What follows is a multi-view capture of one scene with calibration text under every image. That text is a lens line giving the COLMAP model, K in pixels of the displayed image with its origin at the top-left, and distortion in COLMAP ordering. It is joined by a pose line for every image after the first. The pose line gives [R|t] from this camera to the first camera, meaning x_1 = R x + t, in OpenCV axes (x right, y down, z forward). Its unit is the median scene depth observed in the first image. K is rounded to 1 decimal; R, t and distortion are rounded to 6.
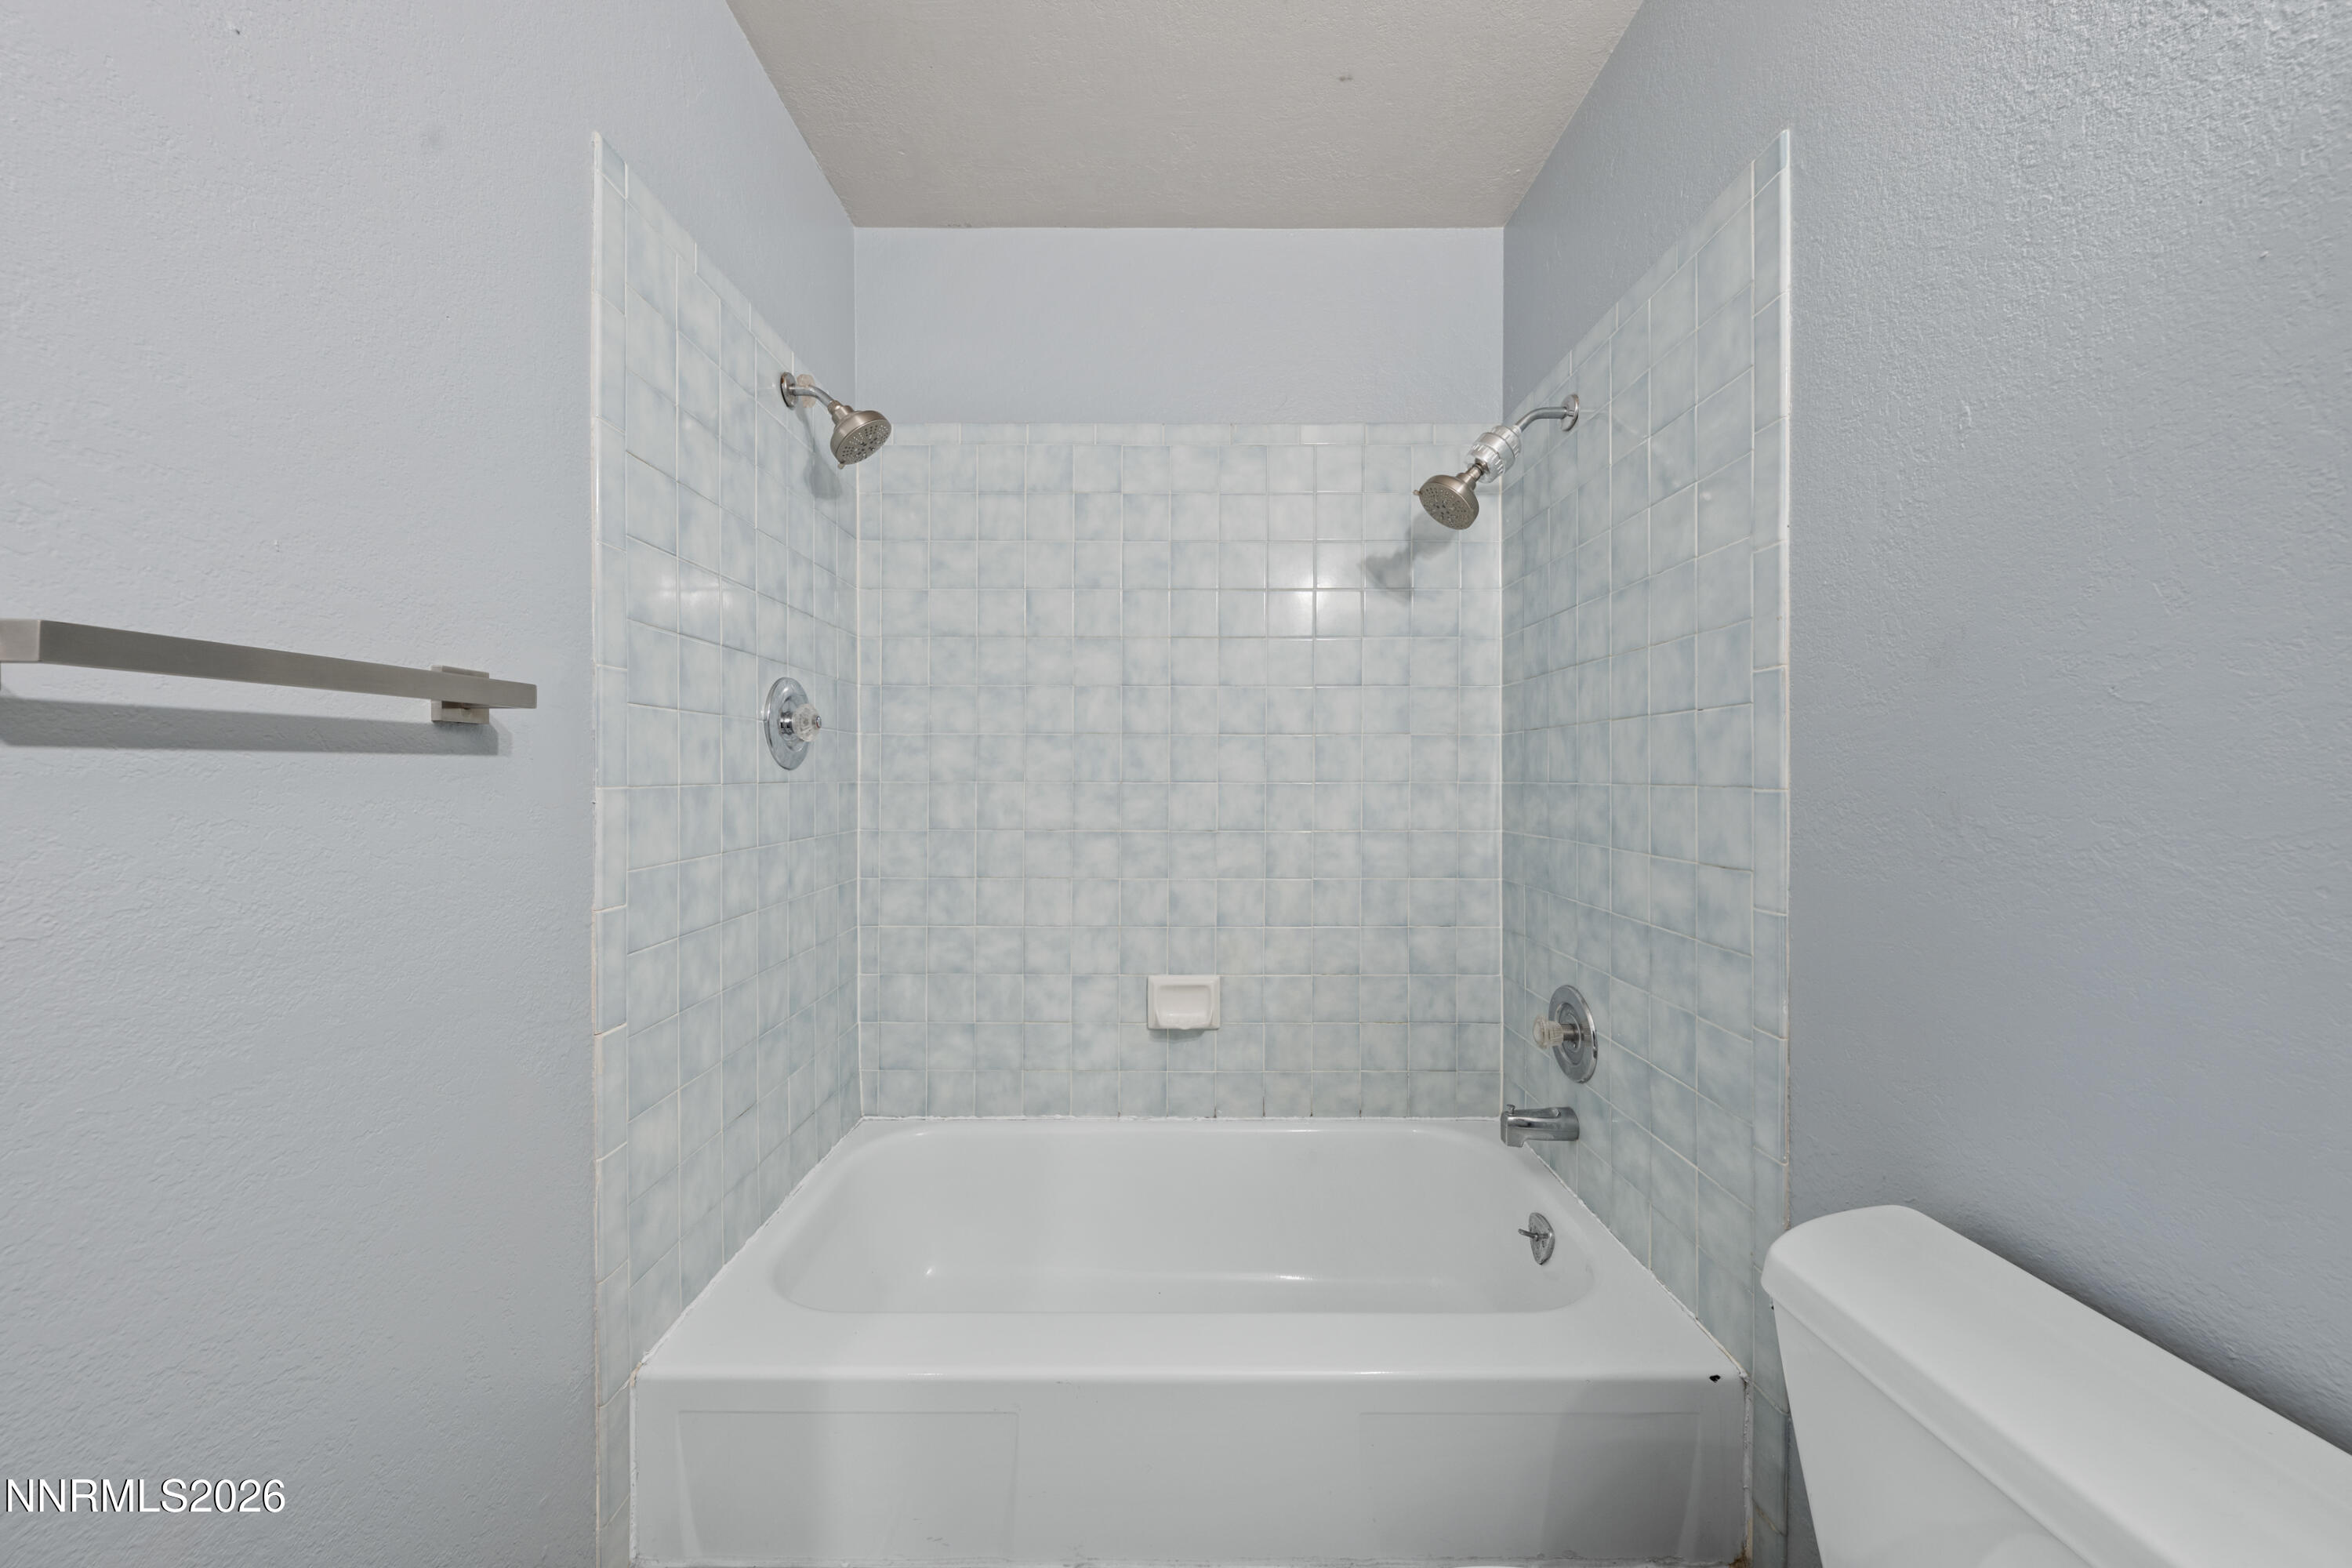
lens RADIAL K [[788.8, 0, 1171.1], [0, 788.8, 771.7], [0, 0, 1]] dist [-0.001731, -0.000311]
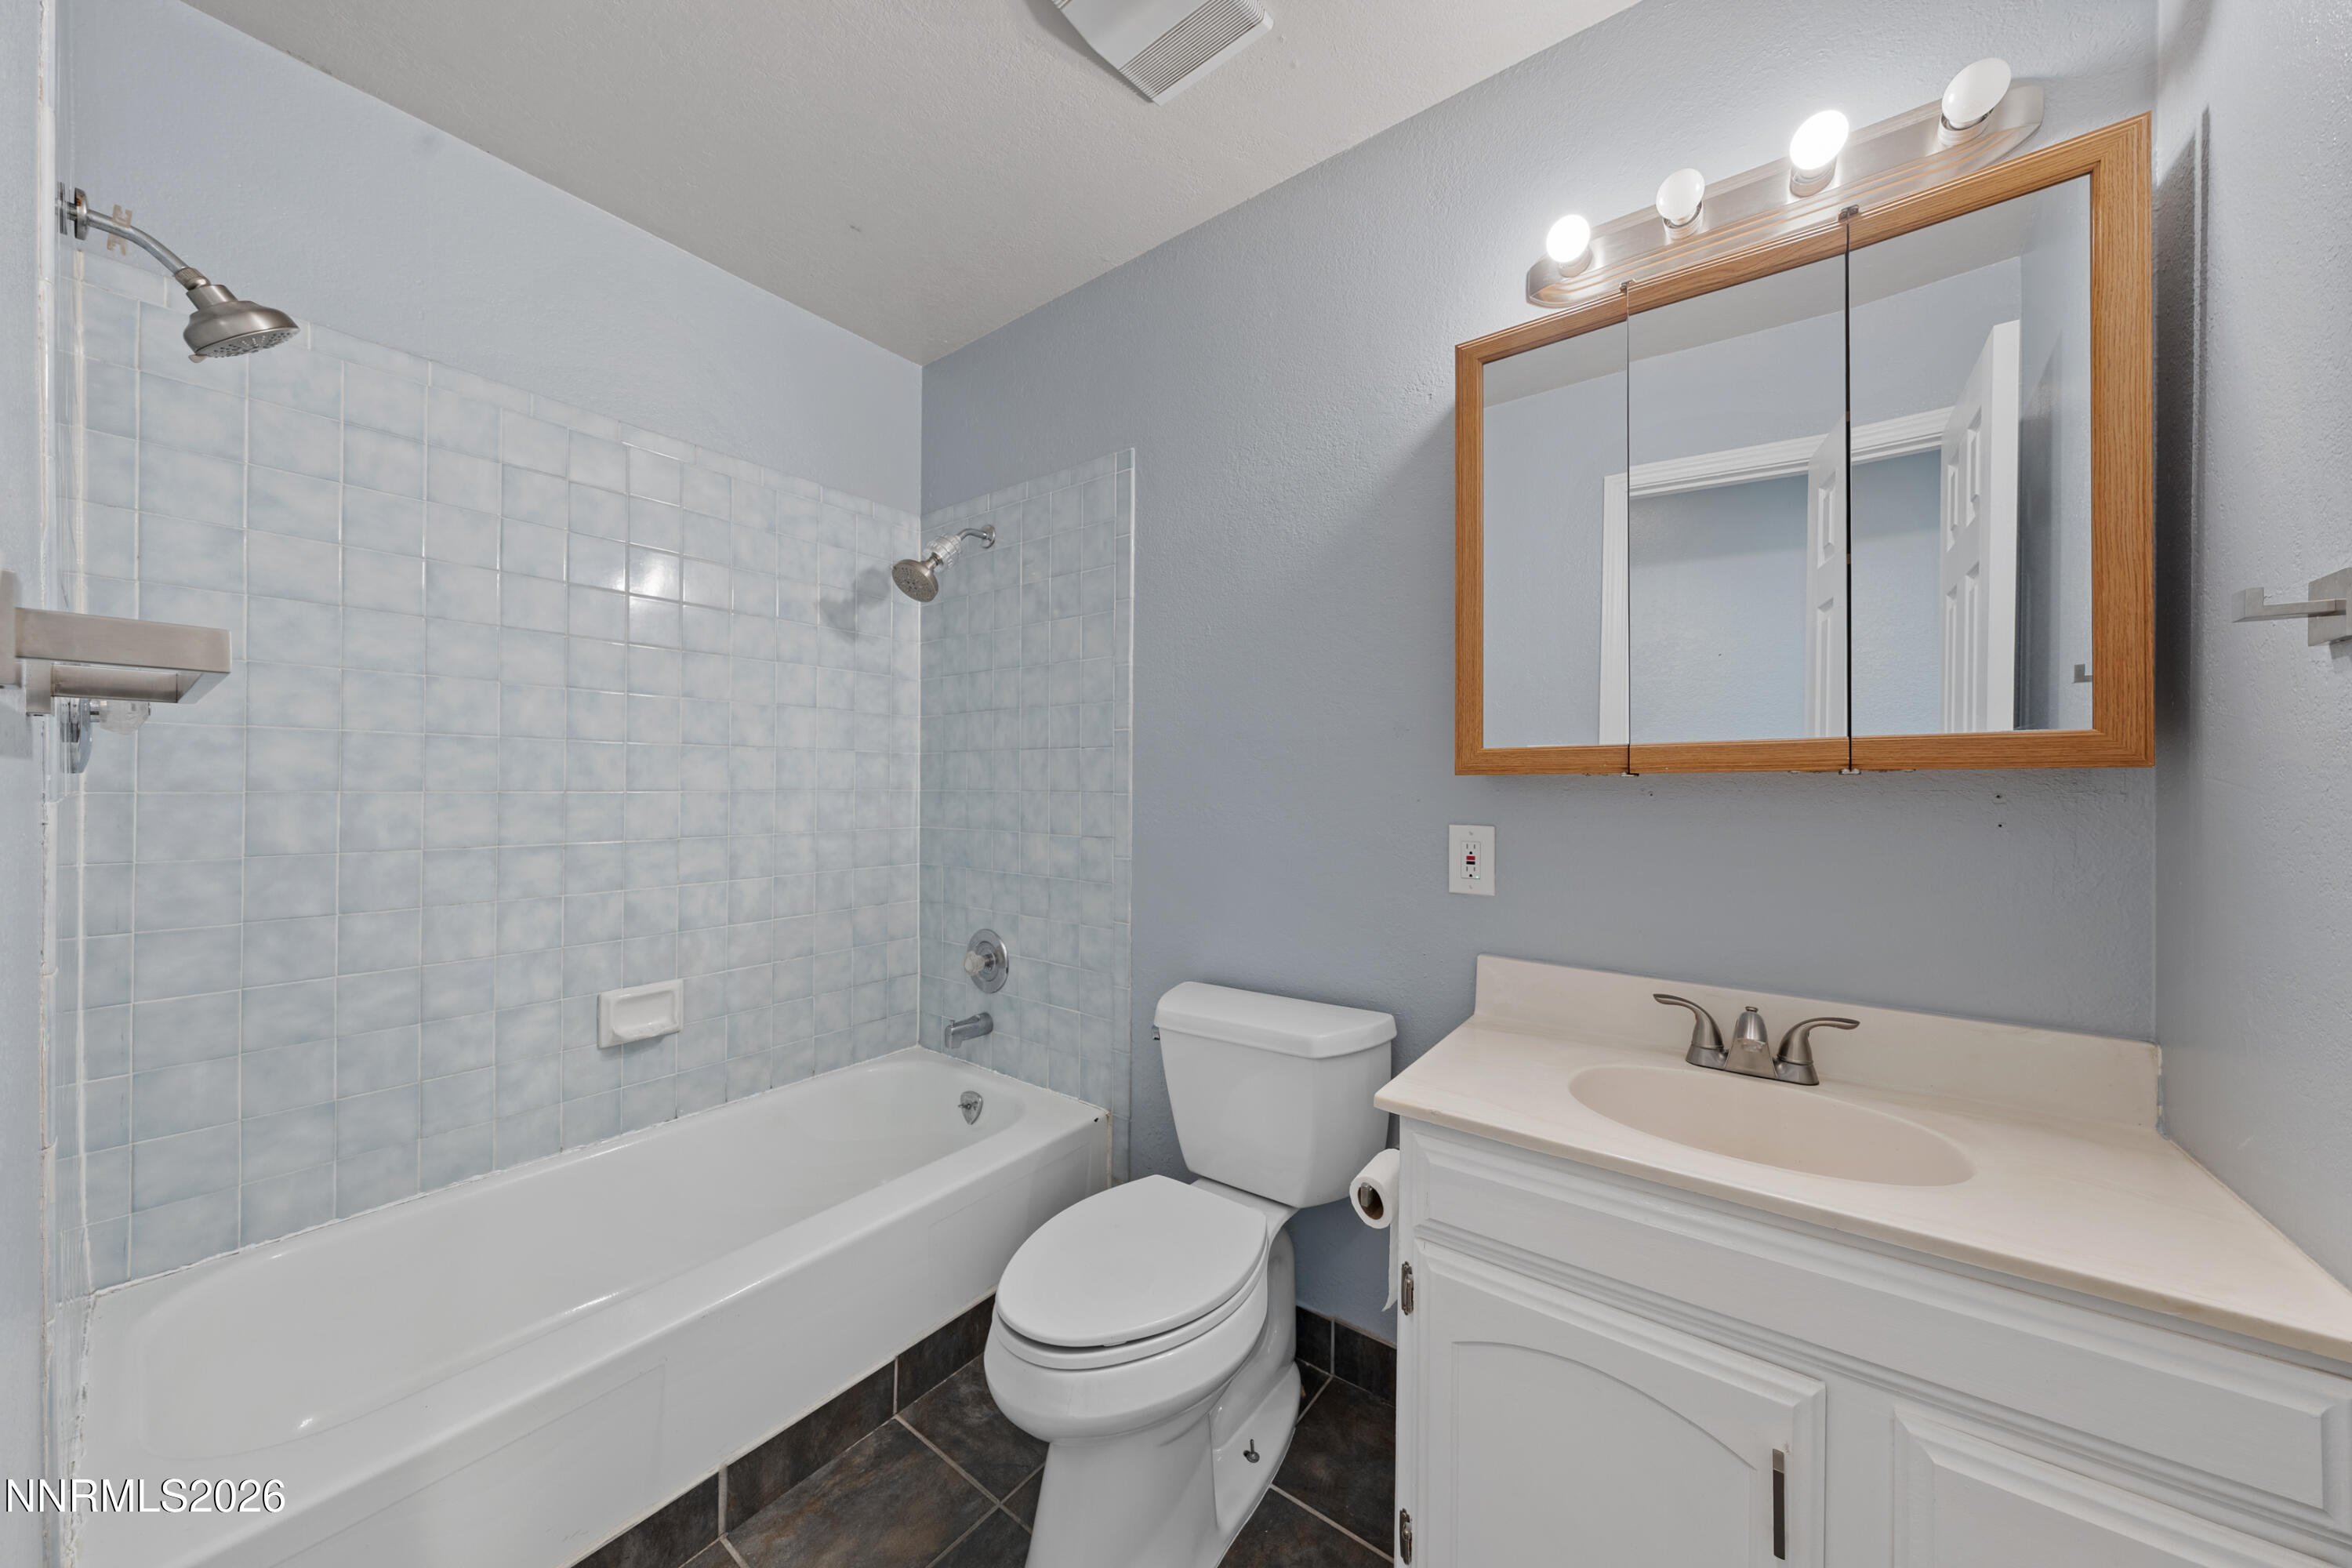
lens RADIAL K [[795.7, 0, 1176.0], [0, 795.7, 784.0], [0, 0, 1]] dist [-0.002080, -0.000259]
pose [[0.600414, 0.002617, 0.799685, -0.381735], [-0.007754, 0.999967, 0.002549, -0.003301], [-0.799652, -0.007731, 0.600414, -0.136386]]
